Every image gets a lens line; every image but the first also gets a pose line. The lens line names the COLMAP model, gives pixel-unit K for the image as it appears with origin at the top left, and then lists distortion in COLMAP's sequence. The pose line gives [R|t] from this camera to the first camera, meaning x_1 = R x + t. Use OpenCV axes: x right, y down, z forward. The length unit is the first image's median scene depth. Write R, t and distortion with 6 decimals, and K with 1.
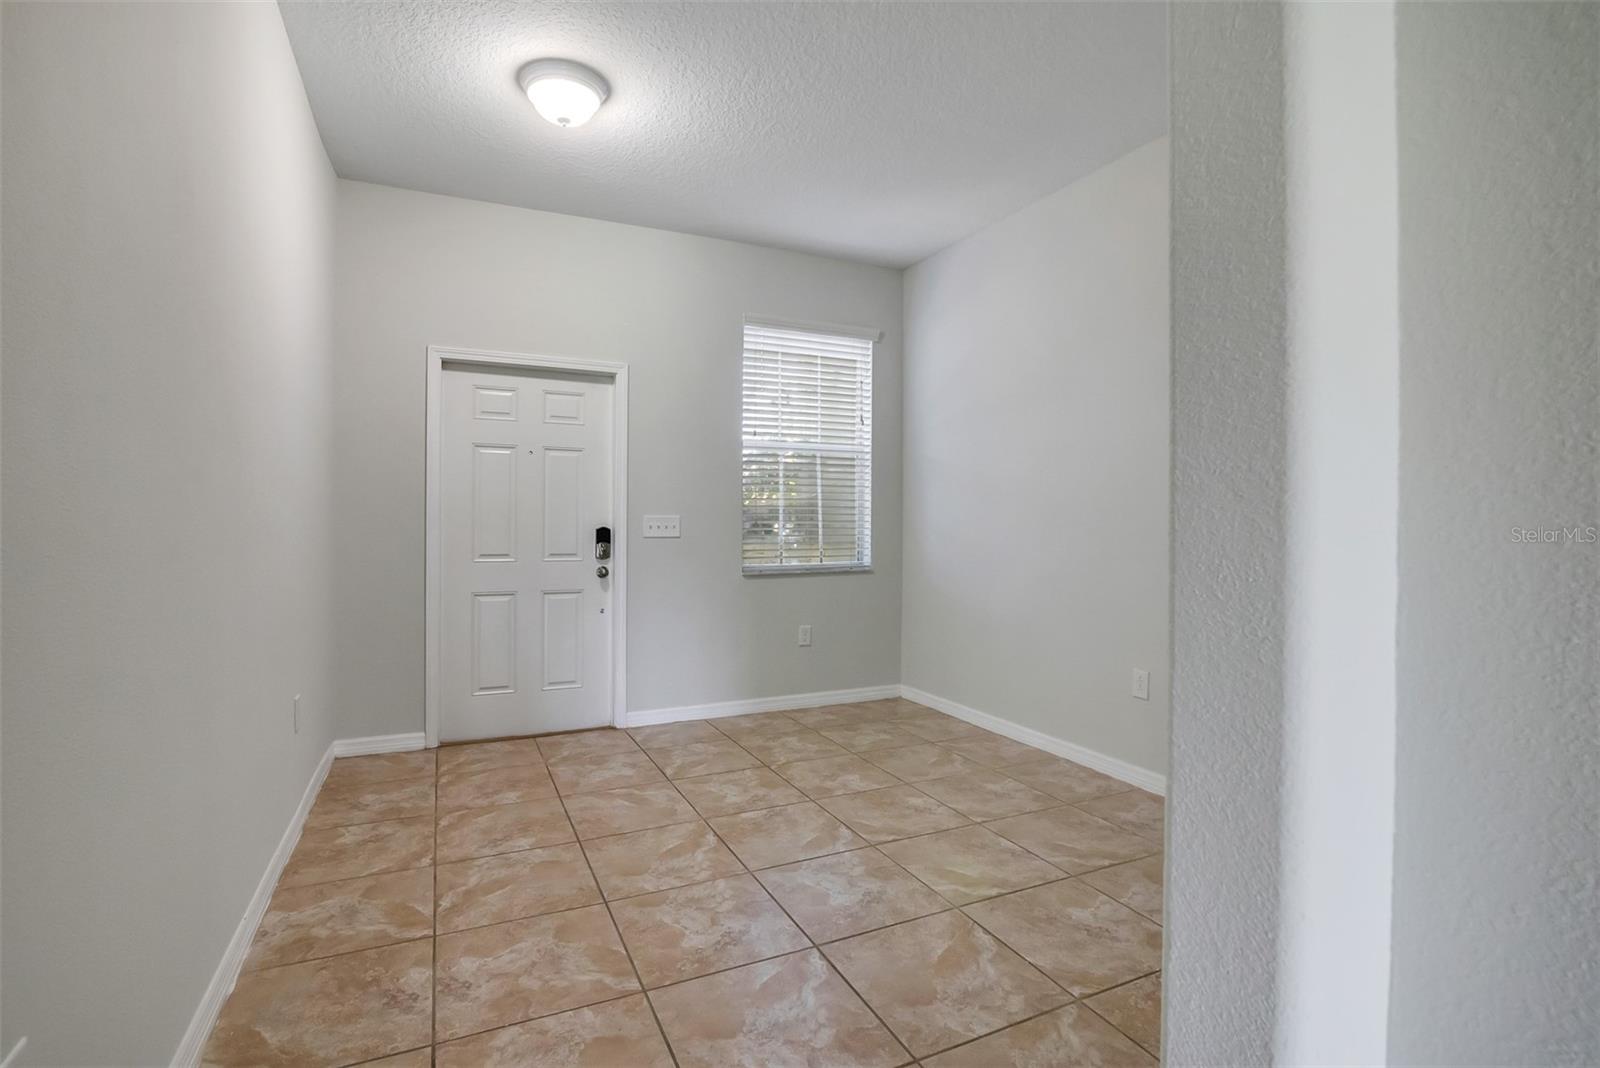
lens RADIAL K [[763.9, 0, 800.0], [0, 763.9, 534.0], [0, 0, 1]] dist [-0.021323, -0.000213]
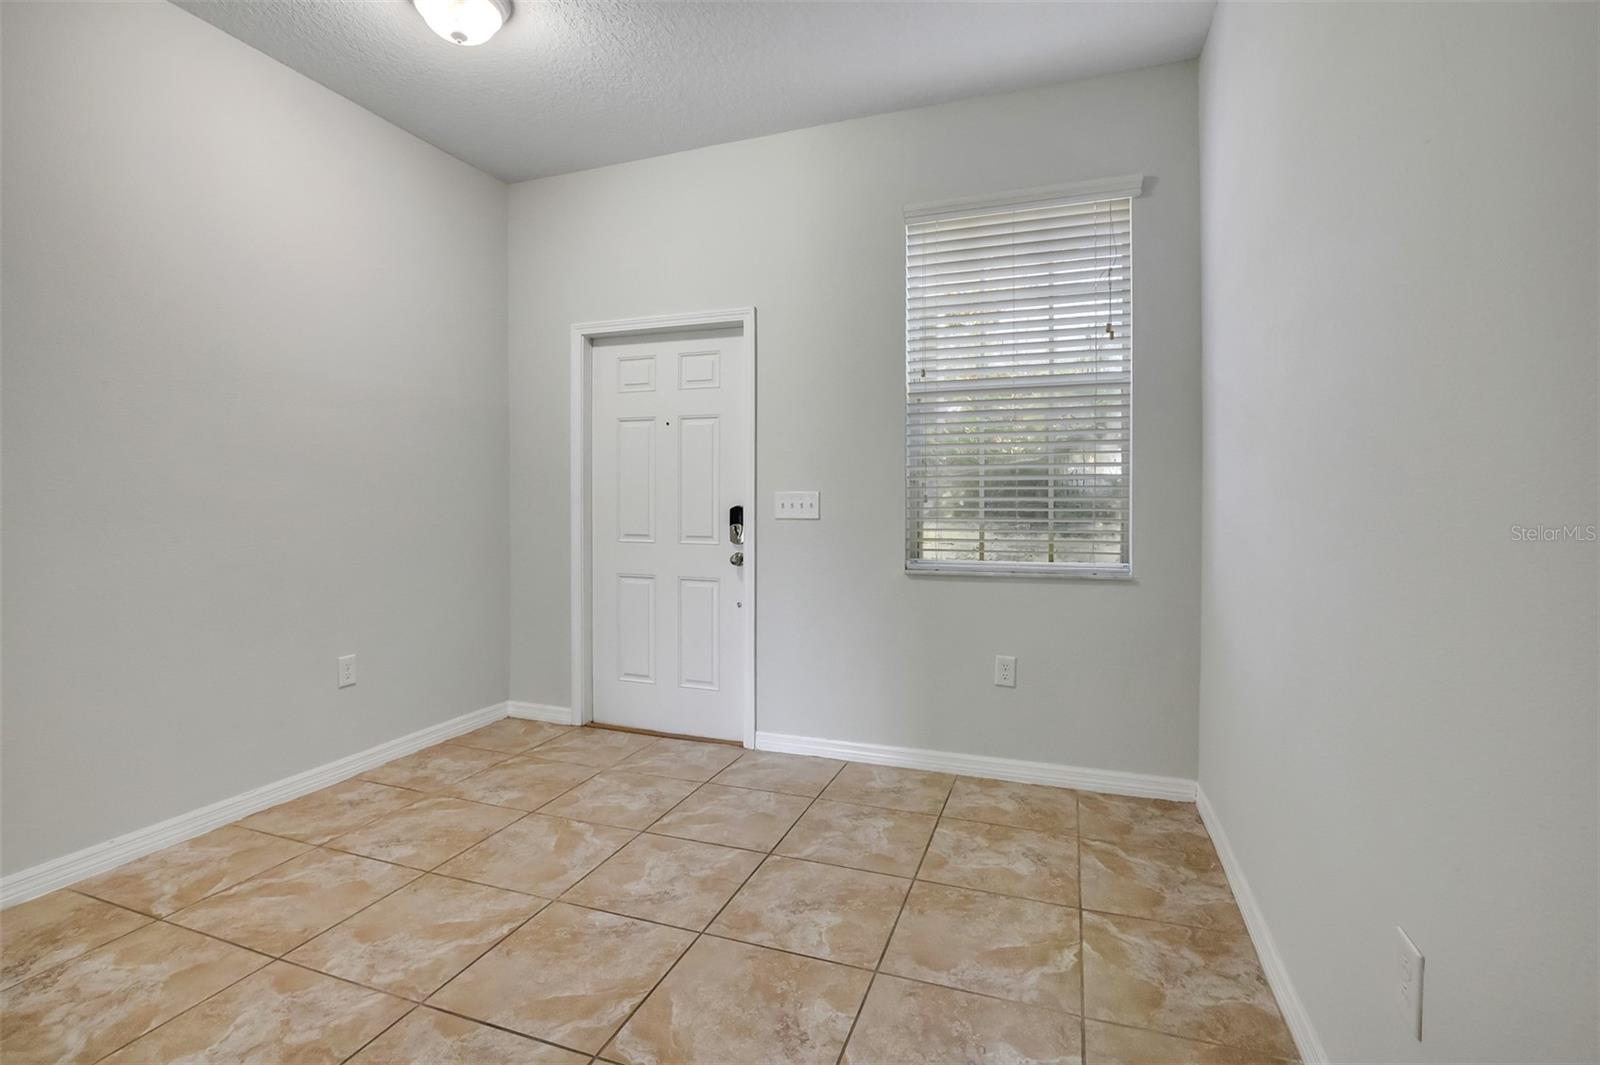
lens RADIAL K [[765.2, 0, 782.3], [0, 765.2, 508.5], [0, 0, 1]] dist [-0.019240, 0.000041]
pose [[0.692162, 0.005398, -0.721722, 0.521452], [-0.009632, 0.999952, -0.001759, -0.006491], [0.721678, 0.008169, 0.692181, 0.602863]]
